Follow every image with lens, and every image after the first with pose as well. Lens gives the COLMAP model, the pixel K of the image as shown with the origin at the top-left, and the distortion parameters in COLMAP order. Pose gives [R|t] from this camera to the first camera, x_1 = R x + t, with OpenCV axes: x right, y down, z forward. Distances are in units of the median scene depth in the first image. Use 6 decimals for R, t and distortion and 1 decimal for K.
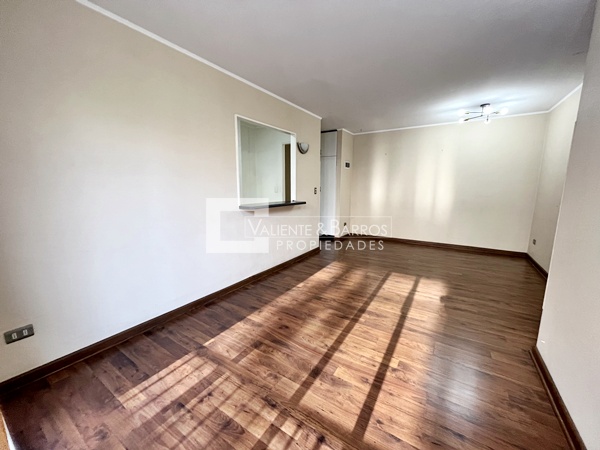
lens RADIAL K [[240.3, 0, 299.6], [0, 240.3, 225.1], [0, 0, 1]] dist [-0.006419, -0.000097]
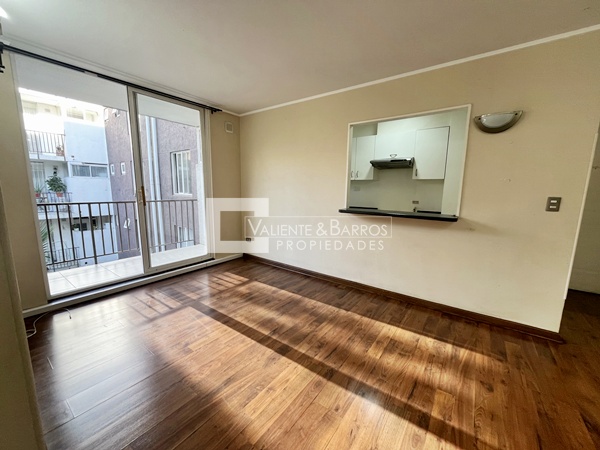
lens RADIAL K [[240.3, 0, 299.3], [0, 240.3, 227.4], [0, 0, 1]] dist [-0.006419, -0.000097]
pose [[-0.061954, 0.153953, -0.986134, 0.813496], [-0.177817, 0.970522, 0.162687, -0.133212], [0.982111, 0.185431, -0.032753, 0.835439]]
